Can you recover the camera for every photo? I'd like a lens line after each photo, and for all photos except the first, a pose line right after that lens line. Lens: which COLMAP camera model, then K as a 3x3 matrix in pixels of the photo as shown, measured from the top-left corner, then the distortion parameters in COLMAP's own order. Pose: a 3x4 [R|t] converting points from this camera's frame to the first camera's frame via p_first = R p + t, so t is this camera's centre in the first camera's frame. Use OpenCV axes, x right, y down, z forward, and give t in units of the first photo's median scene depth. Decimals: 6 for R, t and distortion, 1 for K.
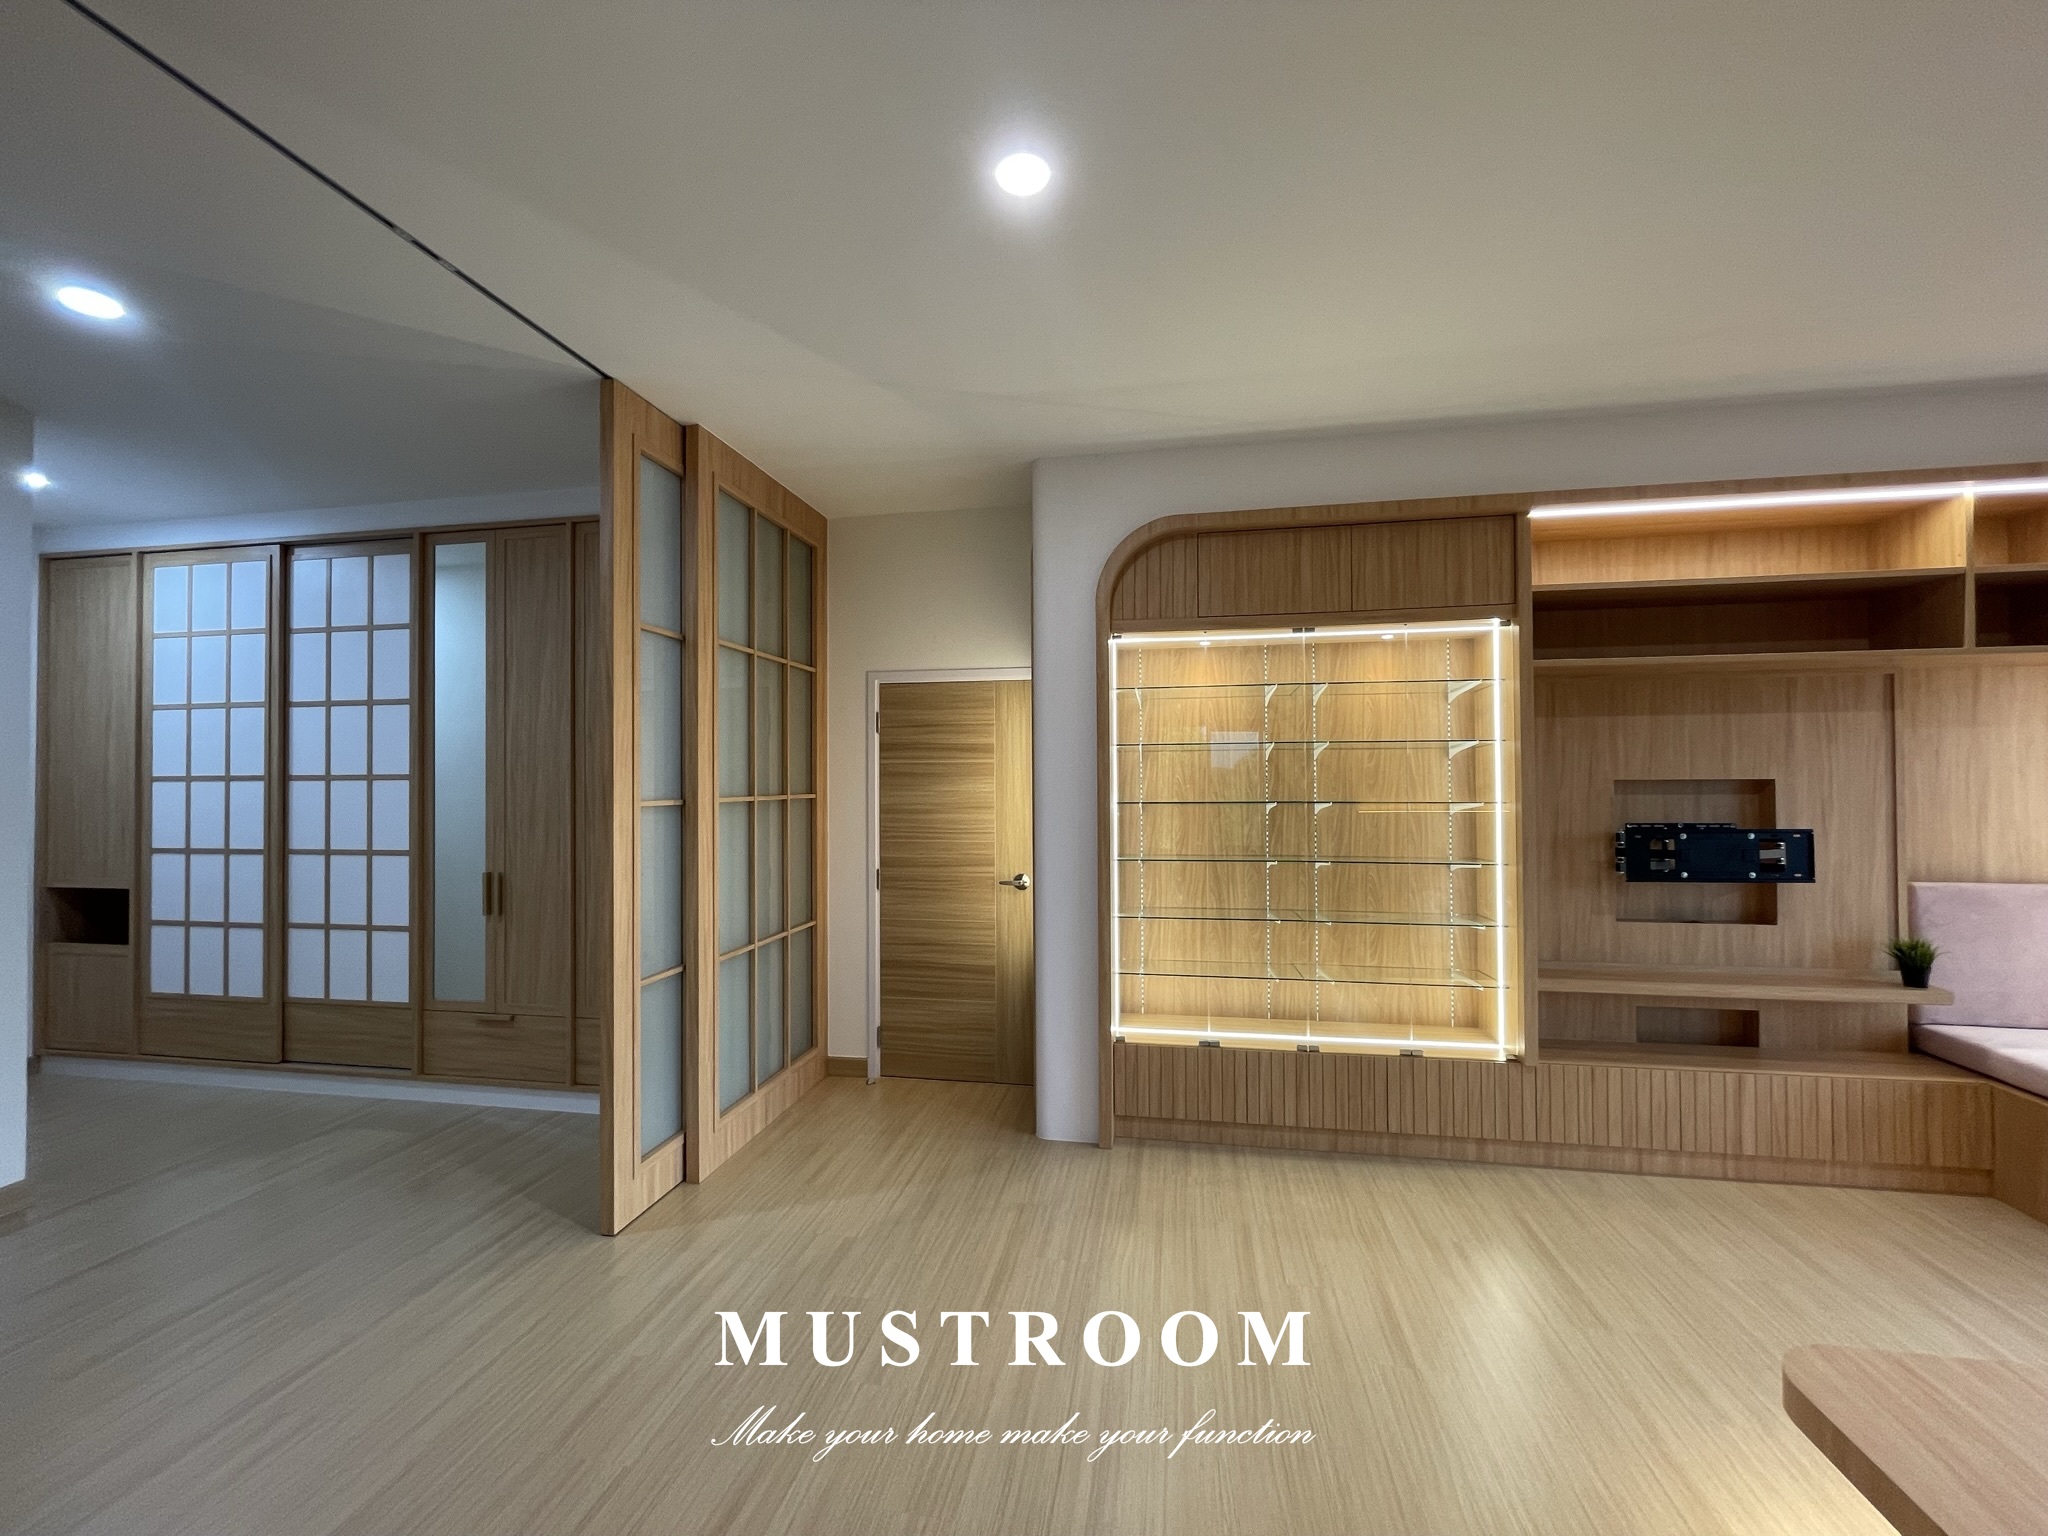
lens RADIAL K [[818.4, 0, 1026.9], [0, 818.4, 771.1], [0, 0, 1]] dist [-0.003747, -0.000060]
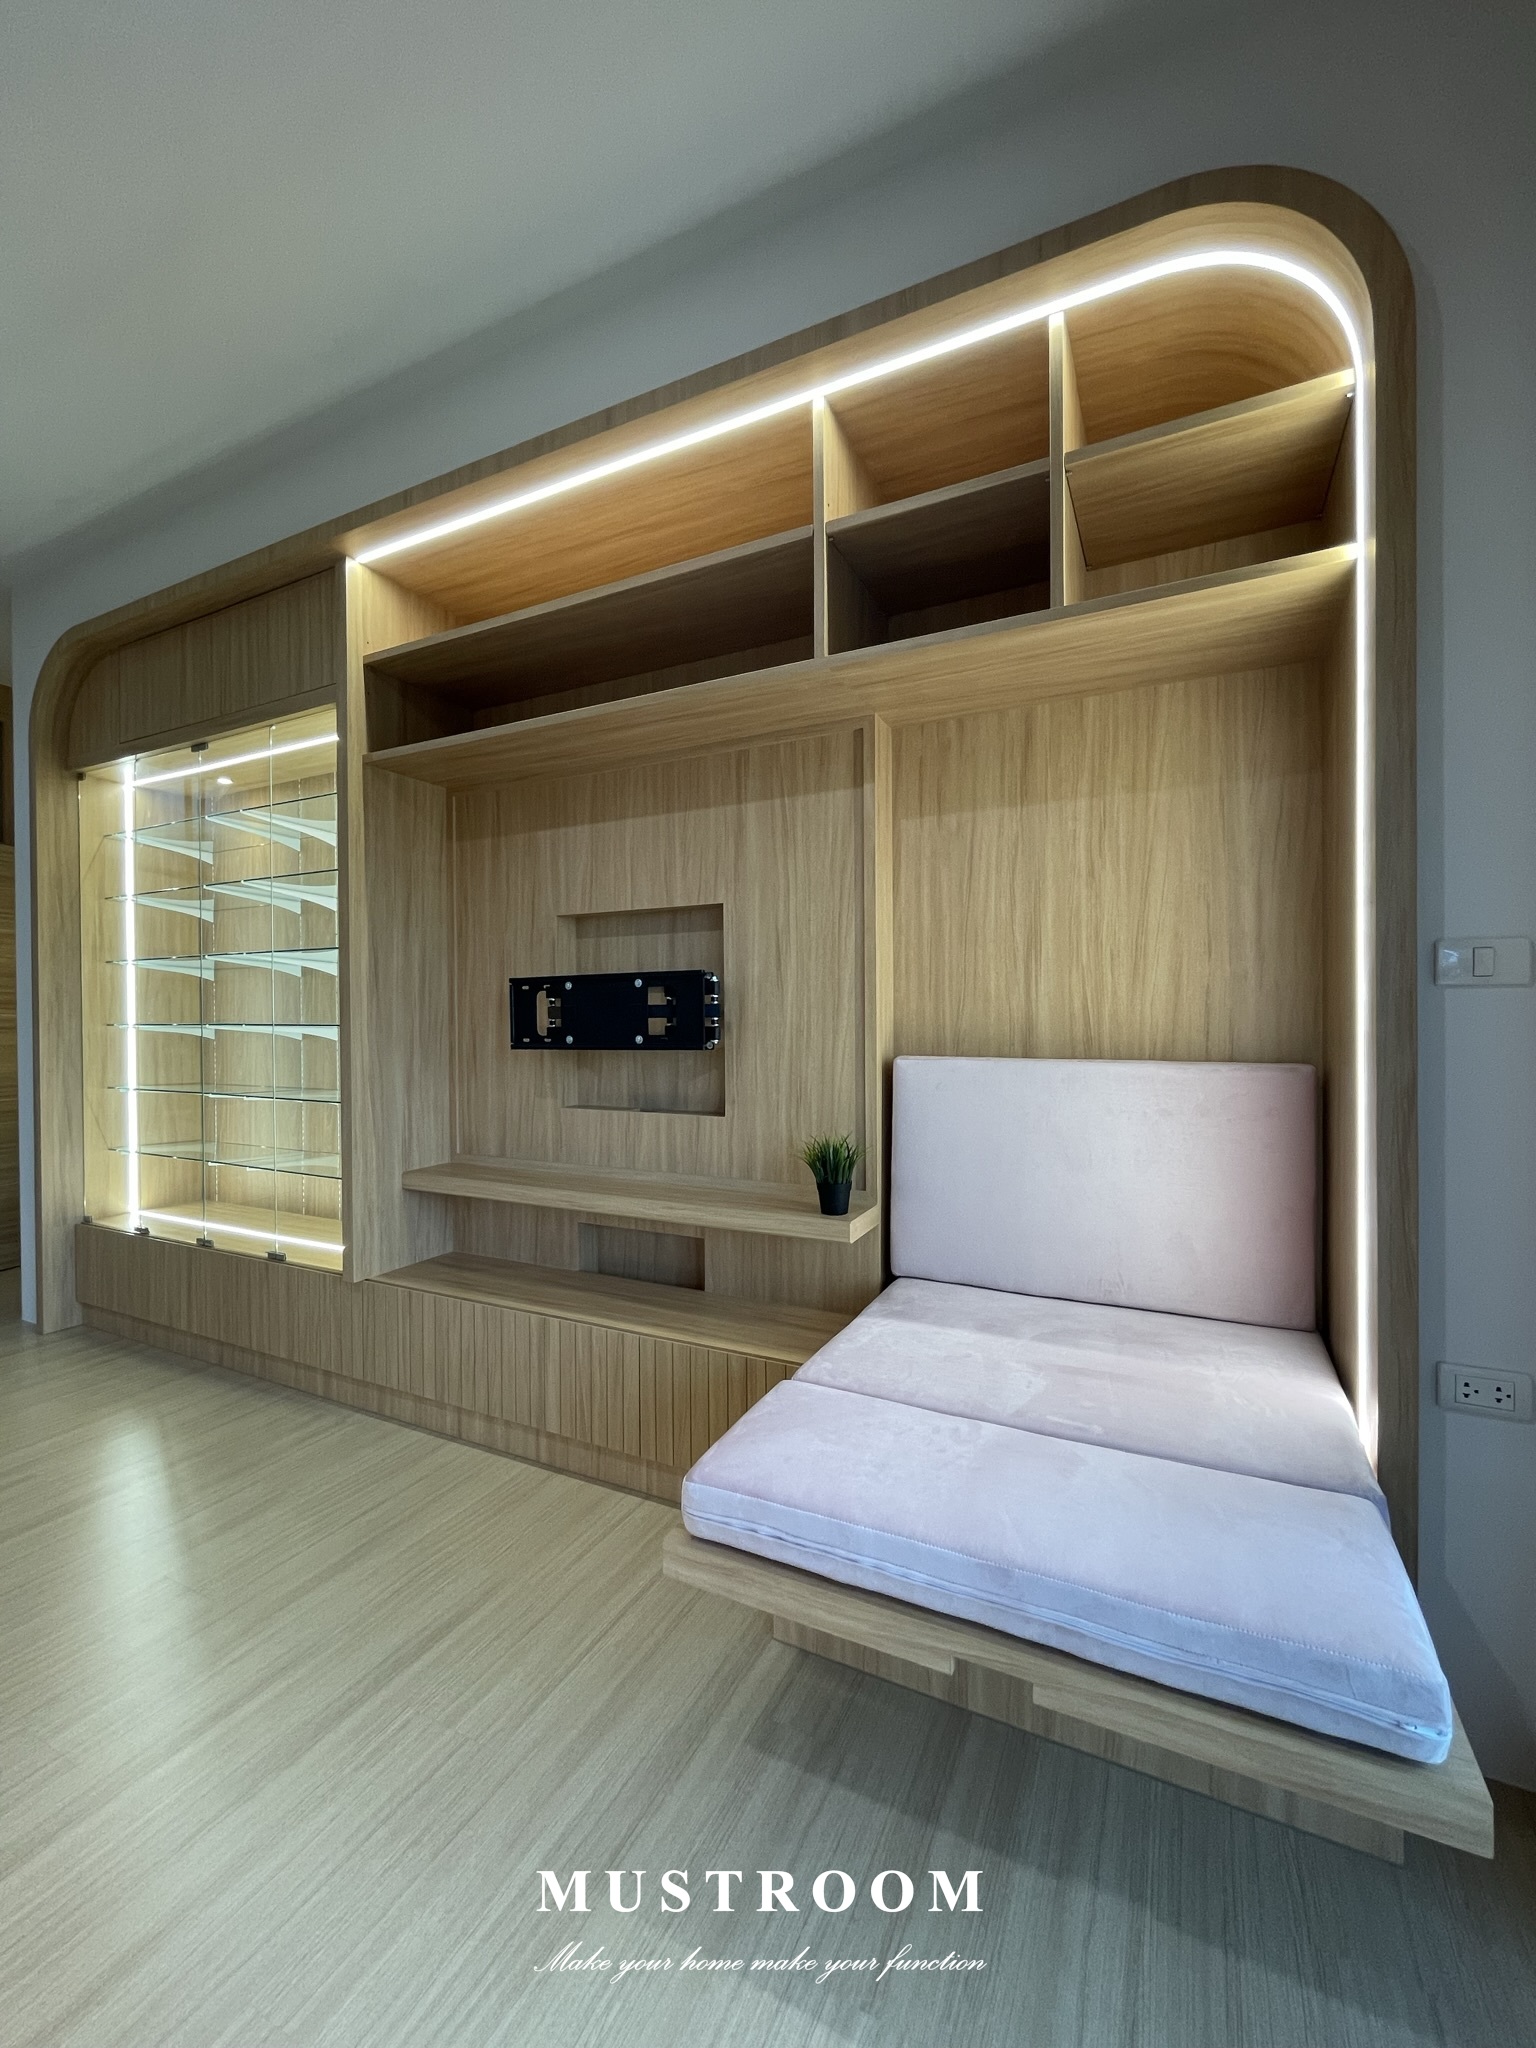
lens RADIAL K [[833.4, 0, 768.0], [0, 833.4, 1024.0], [0, 0, 1]] dist [-0.001268, -0.000117]
pose [[0.959636, 0.003726, -0.281220, 1.159123], [0.002636, 0.999749, 0.022239, 0.096465], [0.281233, -0.022082, 0.959385, 0.344984]]
